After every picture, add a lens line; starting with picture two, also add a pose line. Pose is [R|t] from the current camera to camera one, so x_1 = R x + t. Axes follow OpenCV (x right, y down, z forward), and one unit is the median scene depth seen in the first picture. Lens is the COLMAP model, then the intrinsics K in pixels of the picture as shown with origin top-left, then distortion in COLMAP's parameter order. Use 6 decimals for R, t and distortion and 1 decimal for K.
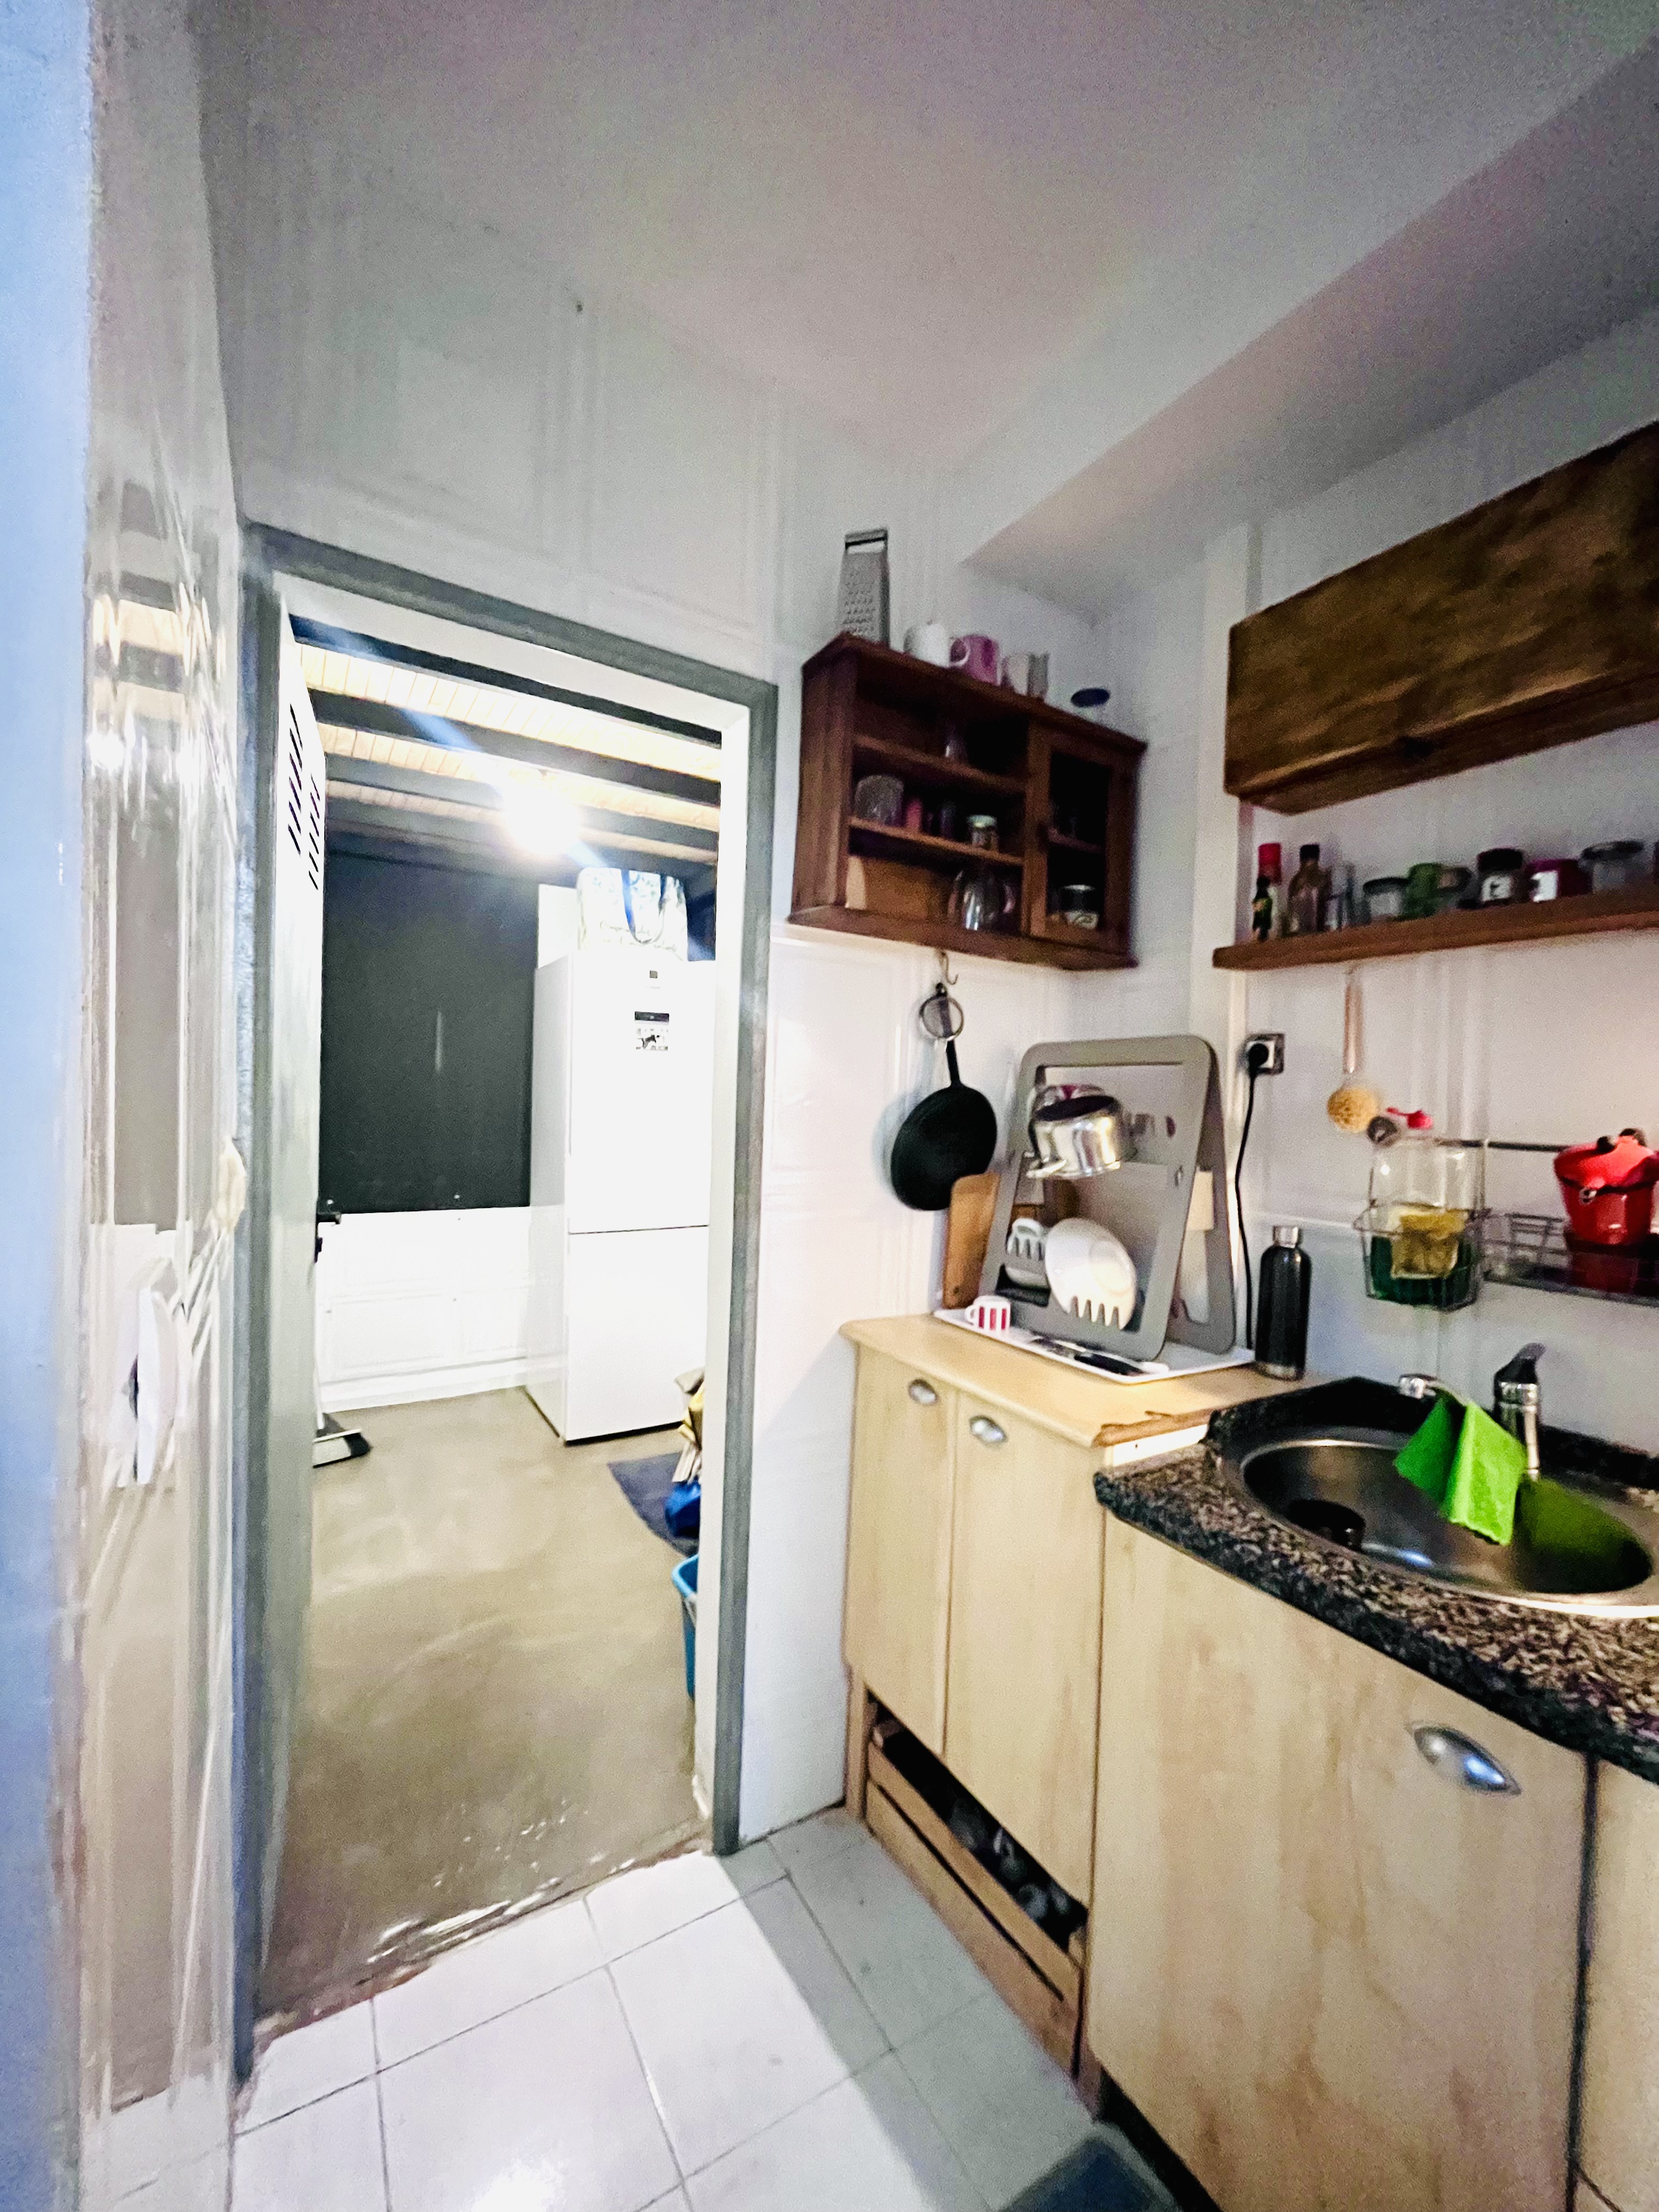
lens RADIAL K [[884.9, 0, 830.6], [0, 884.9, 1115.7], [0, 0, 1]] dist [-0.002278, 0.000094]
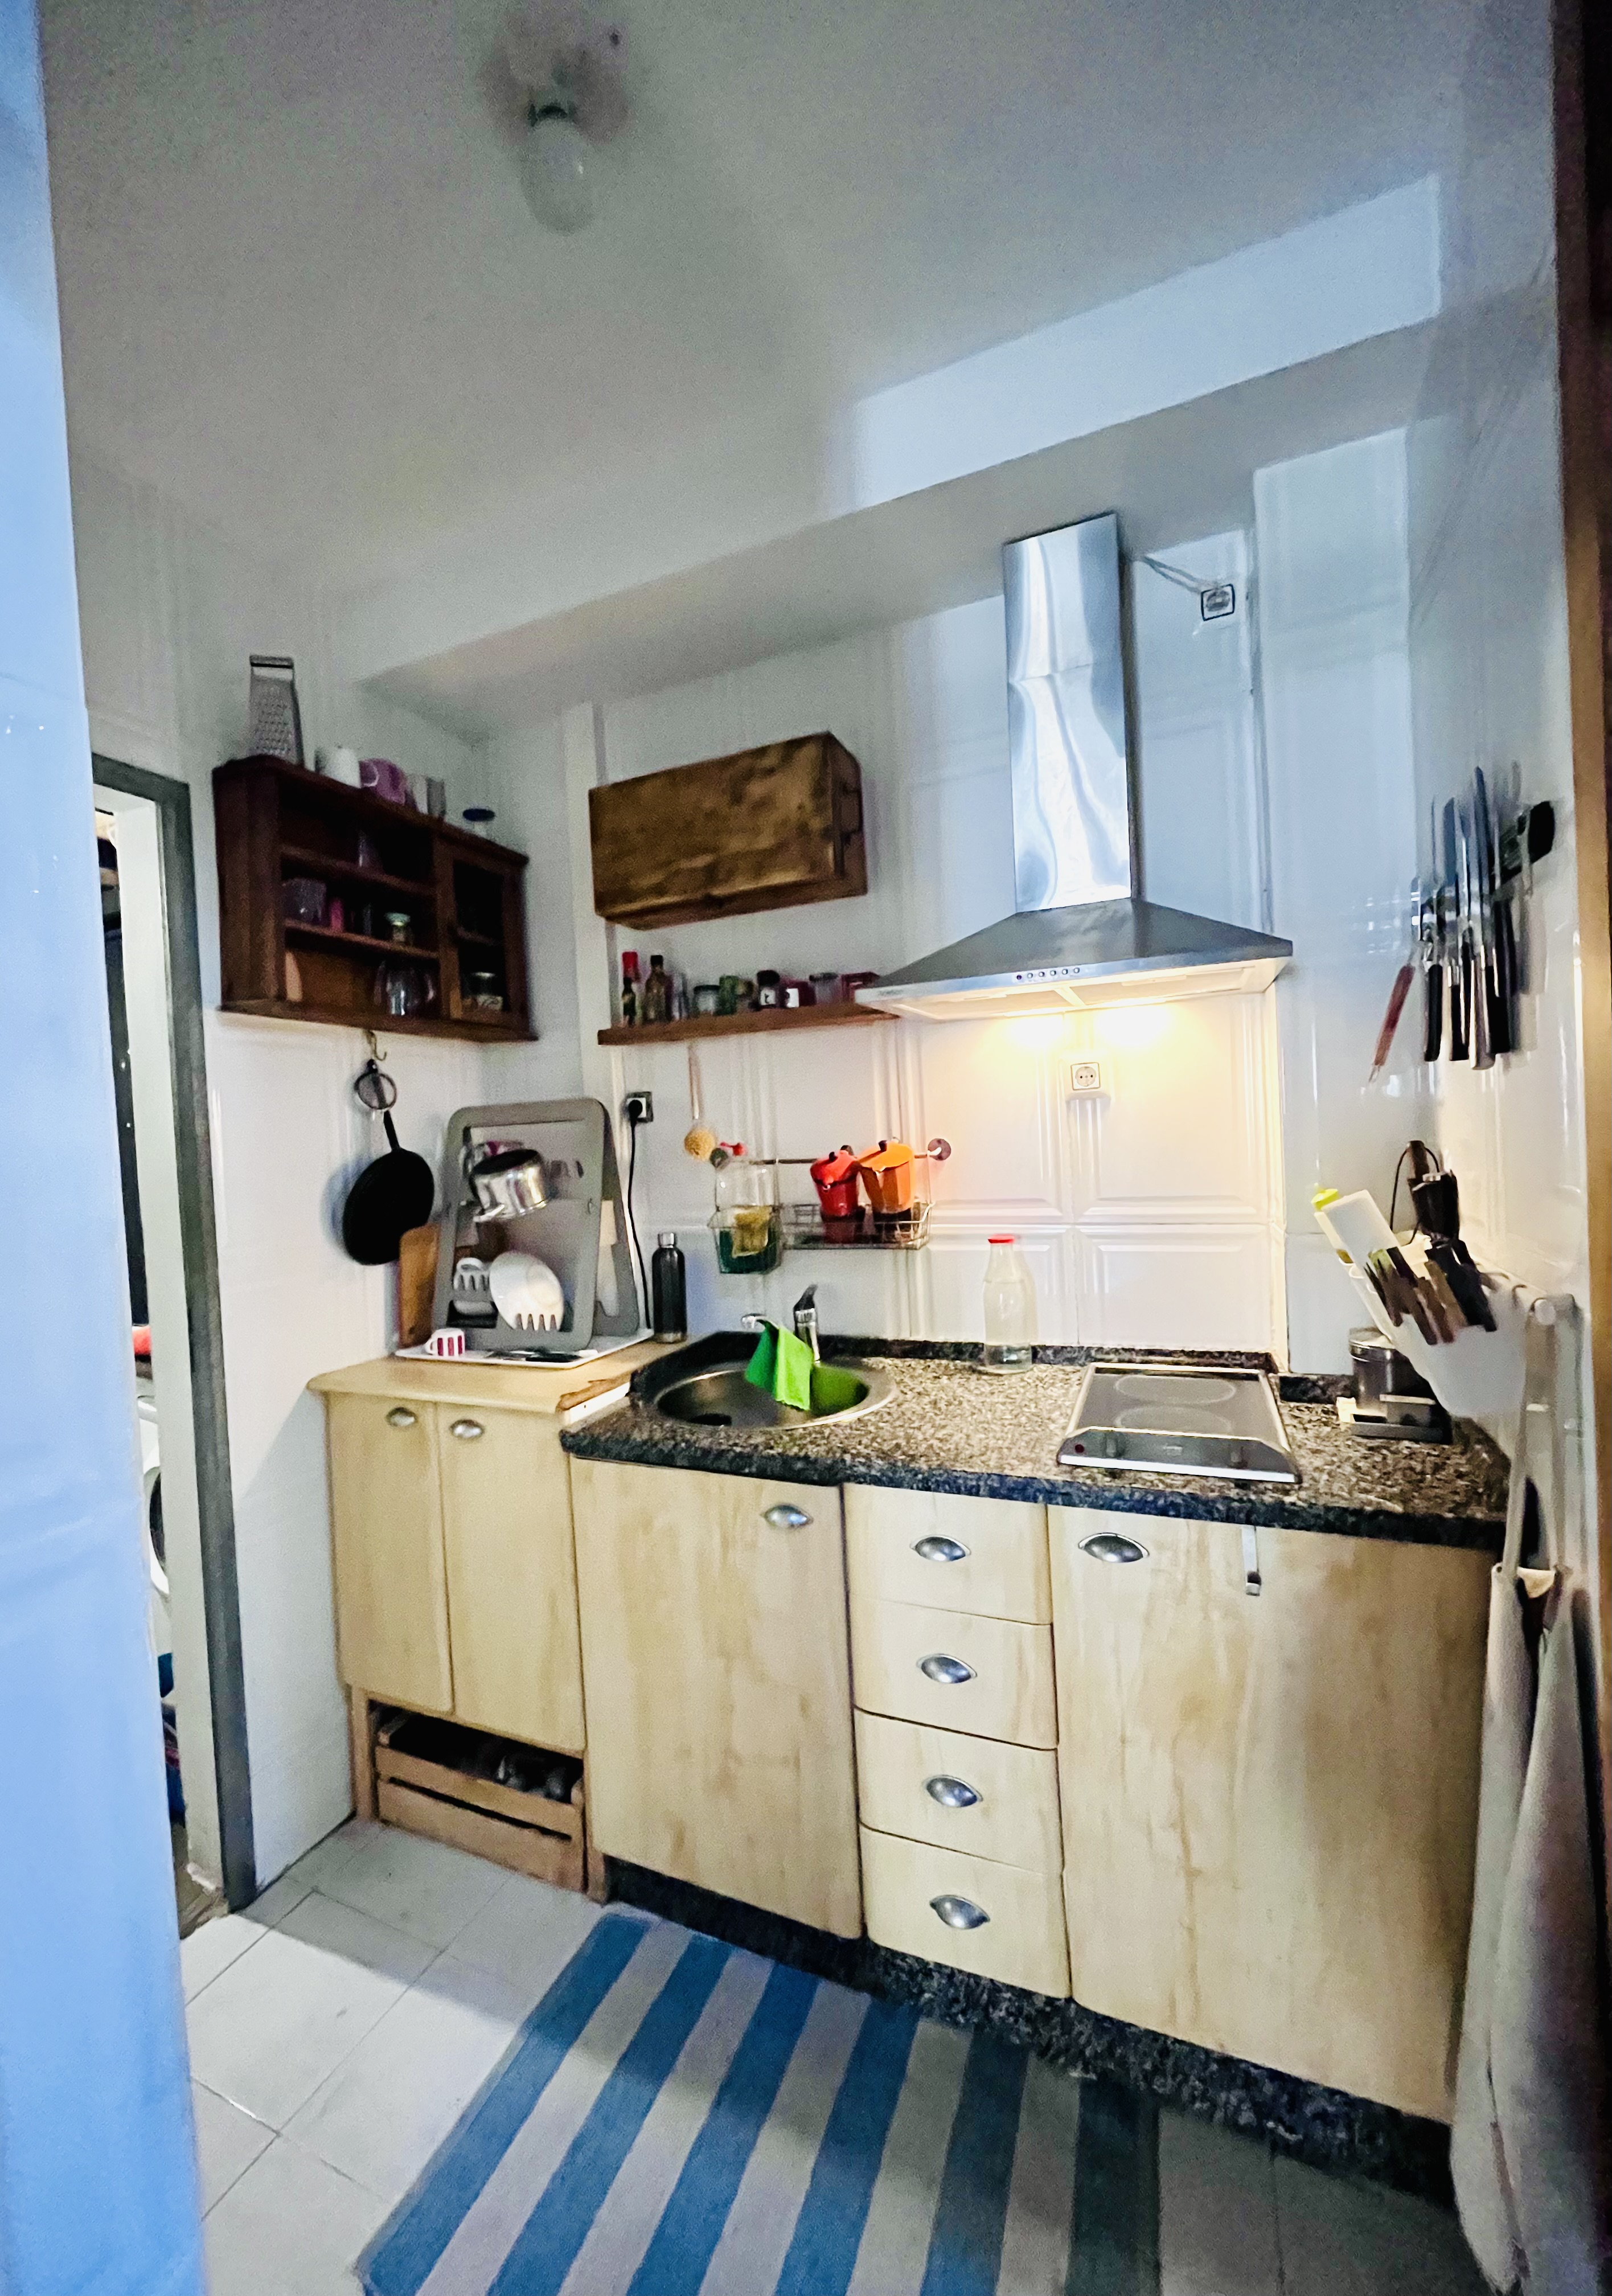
lens RADIAL K [[959.7, 0, 803.9], [0, 959.7, 1149.9], [0, 0, 1]] dist [-0.000978, -0.000082]
pose [[0.799069, -0.085328, 0.595153, -0.189623], [0.085637, 0.995938, 0.027810, -0.027083], [-0.595109, 0.028745, 0.803131, -0.328582]]
